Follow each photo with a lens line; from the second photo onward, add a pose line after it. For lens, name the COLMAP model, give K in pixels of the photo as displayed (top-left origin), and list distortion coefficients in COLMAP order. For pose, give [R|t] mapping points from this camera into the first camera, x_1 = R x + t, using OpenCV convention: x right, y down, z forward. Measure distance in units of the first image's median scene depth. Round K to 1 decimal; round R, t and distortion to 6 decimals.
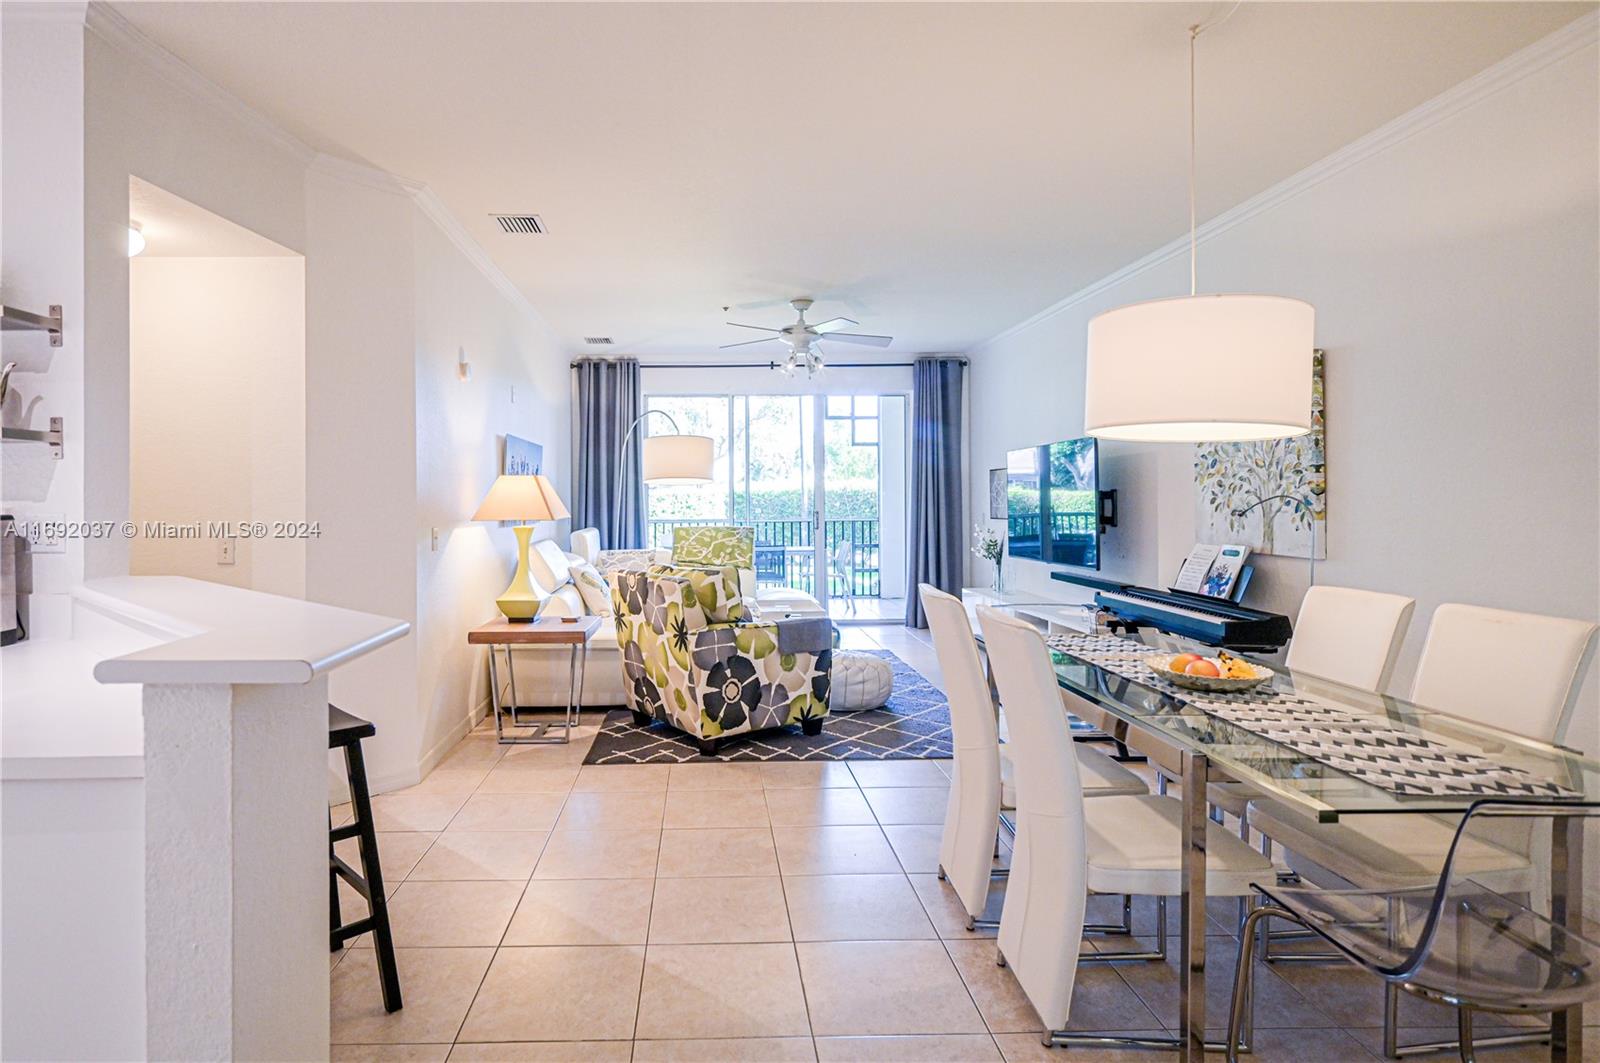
lens RADIAL K [[857.4, 0, 735.8], [0, 857.4, 499.8], [0, 0, 1]] dist [-0.000469, 0.000520]
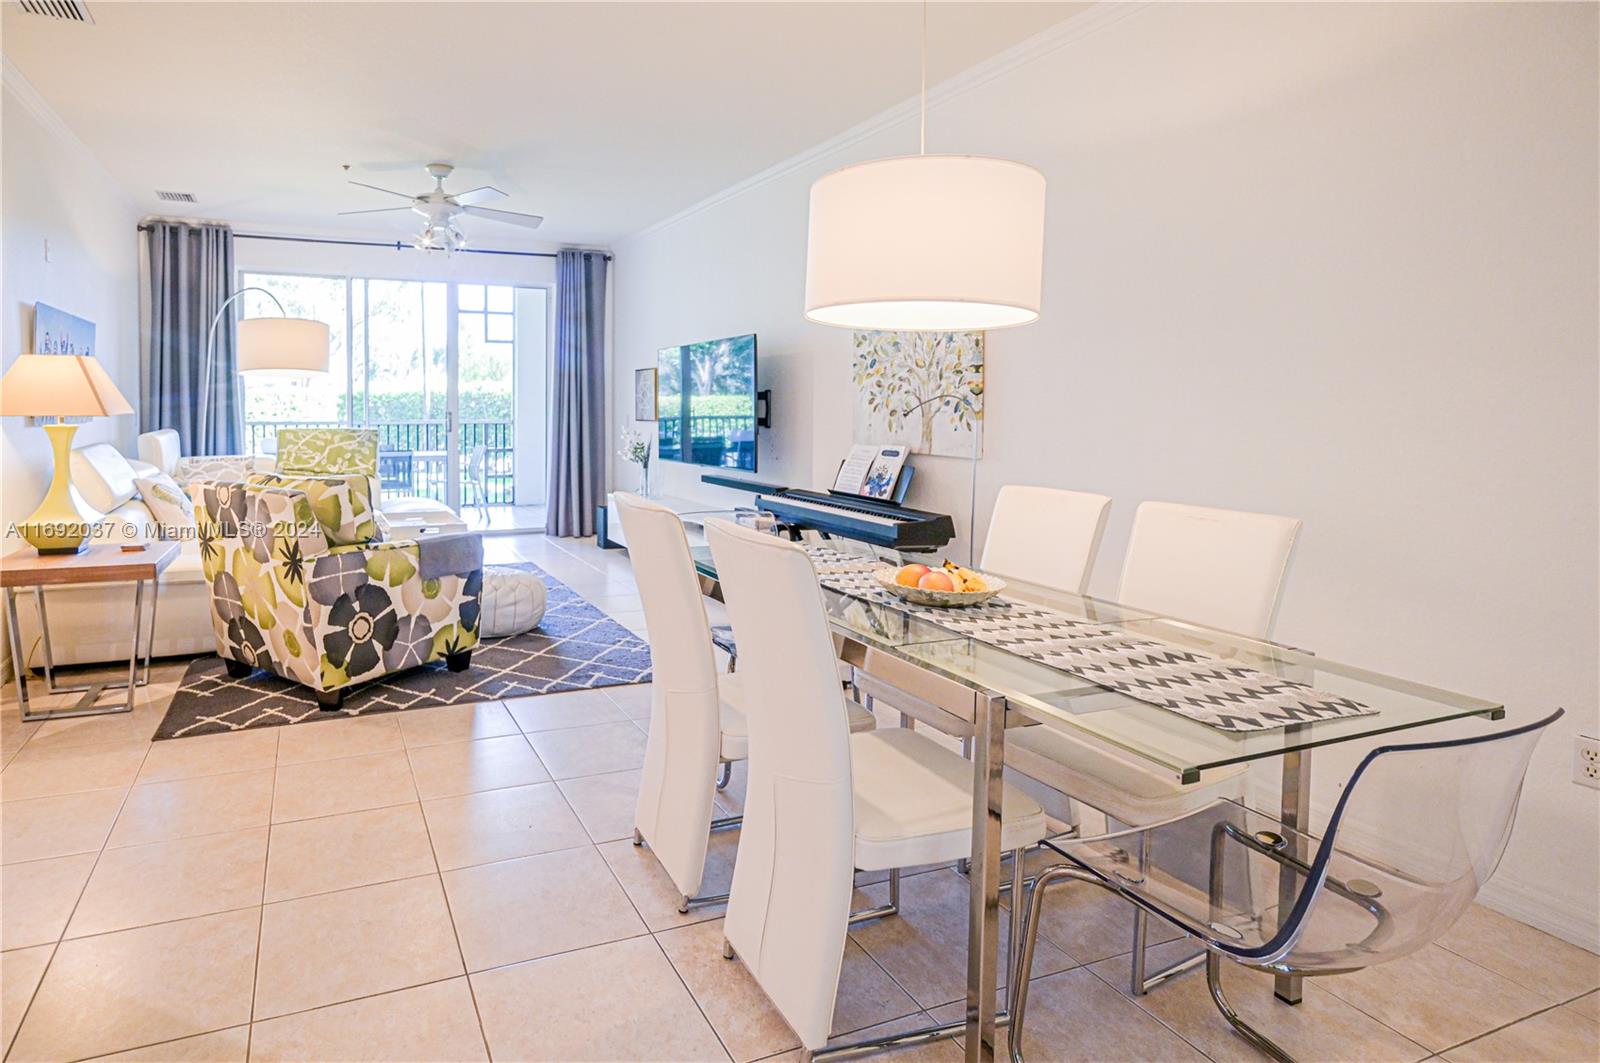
lens RADIAL K [[865.4, 0, 653.2], [0, 865.4, 434.0], [0, 0, 1]] dist [-0.004826, 0.000114]
pose [[0.942208, 0.000201, 0.335028, -0.017302], [-0.011496, 0.999430, 0.031732, 0.010082], [-0.334831, -0.033750, 0.941674, 0.136787]]
